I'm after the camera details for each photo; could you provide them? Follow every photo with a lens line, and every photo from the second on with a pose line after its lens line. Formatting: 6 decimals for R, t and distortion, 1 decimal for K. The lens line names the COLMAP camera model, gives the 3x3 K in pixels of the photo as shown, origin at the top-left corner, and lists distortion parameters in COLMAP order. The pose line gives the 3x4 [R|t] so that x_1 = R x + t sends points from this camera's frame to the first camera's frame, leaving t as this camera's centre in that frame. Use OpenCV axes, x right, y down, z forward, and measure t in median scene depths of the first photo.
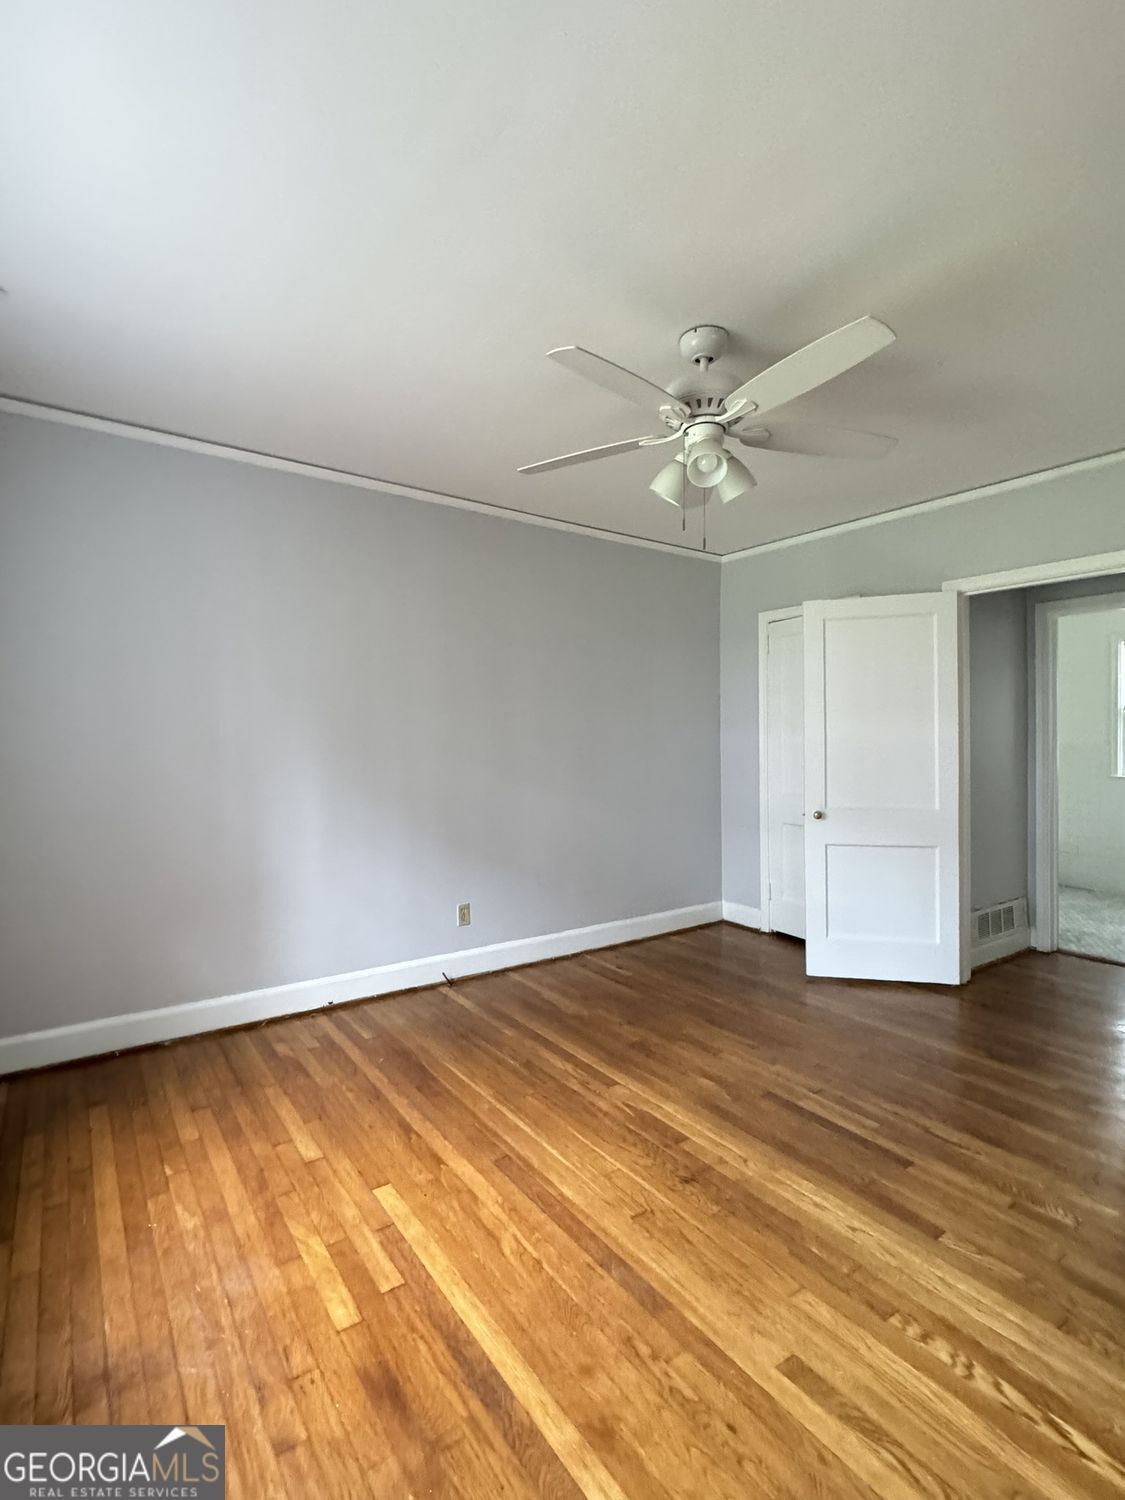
lens RADIAL K [[720.3, 0, 565.4], [0, 720.3, 753.8], [0, 0, 1]] dist [-0.001506, -0.000369]
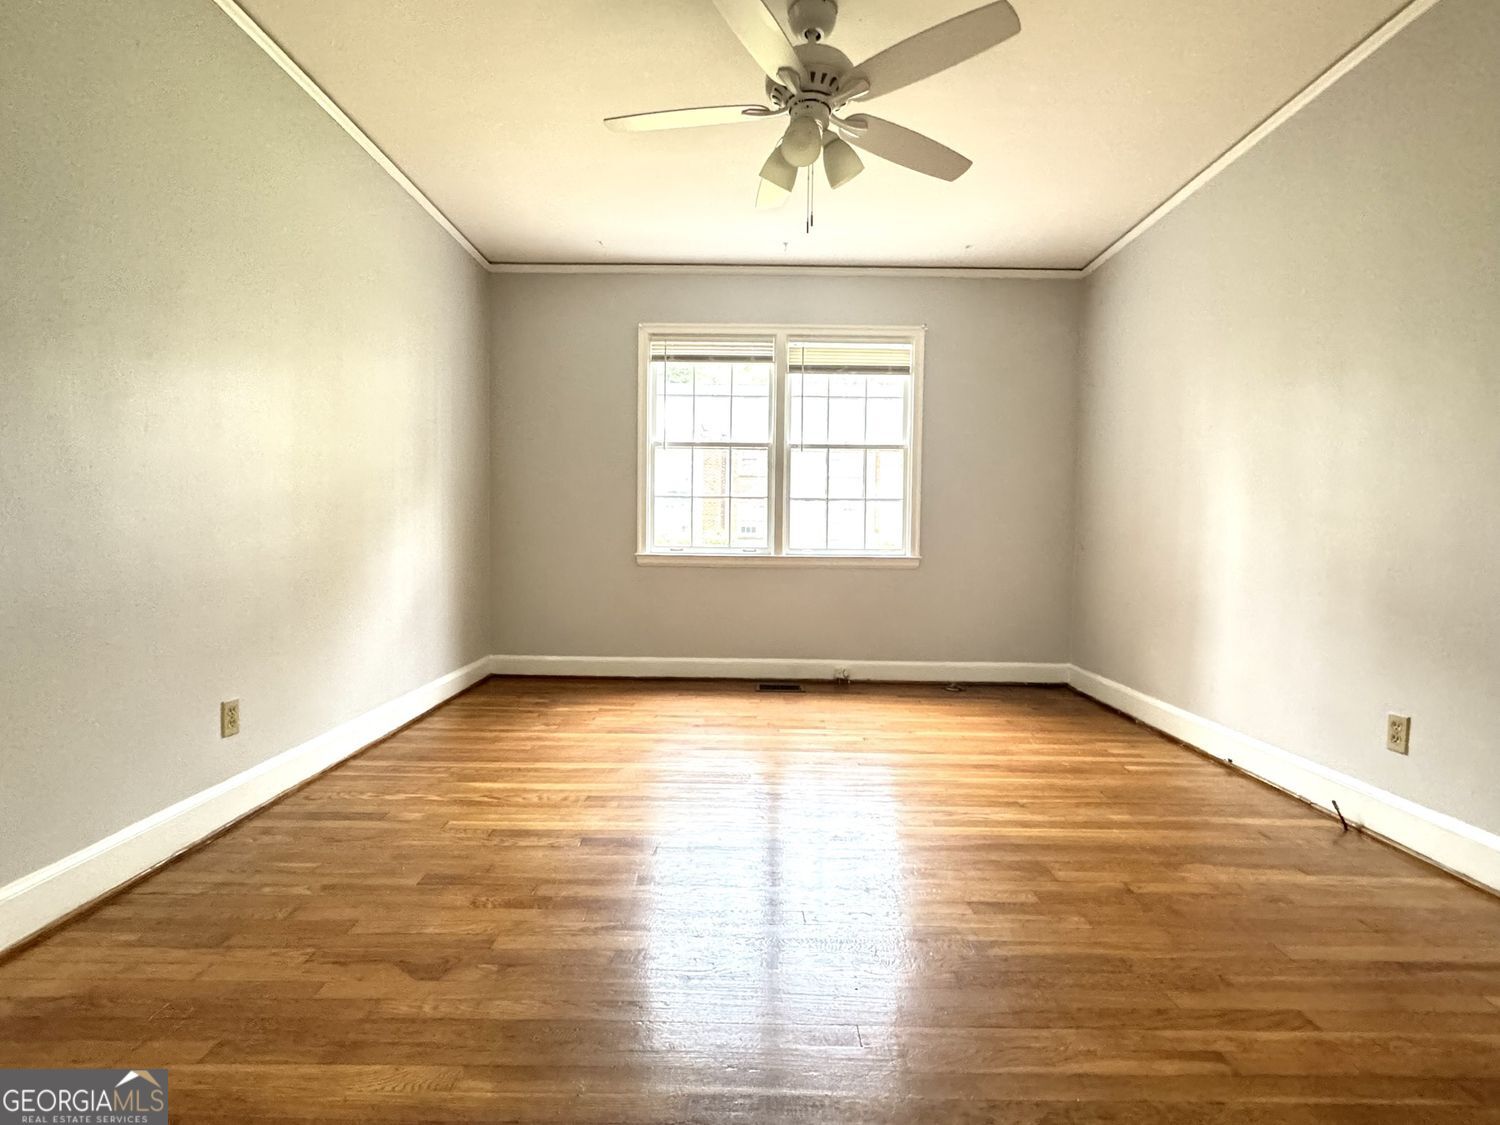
lens RADIAL K [[720.3, 0, 748.9], [0, 720.3, 554.7], [0, 0, 1]] dist [-0.001506, -0.000369]
pose [[-0.588191, 0.015557, -0.808572, 0.786397], [-0.024555, 0.999010, 0.037083, 0.089372], [0.808349, 0.041666, -0.587227, 1.141156]]
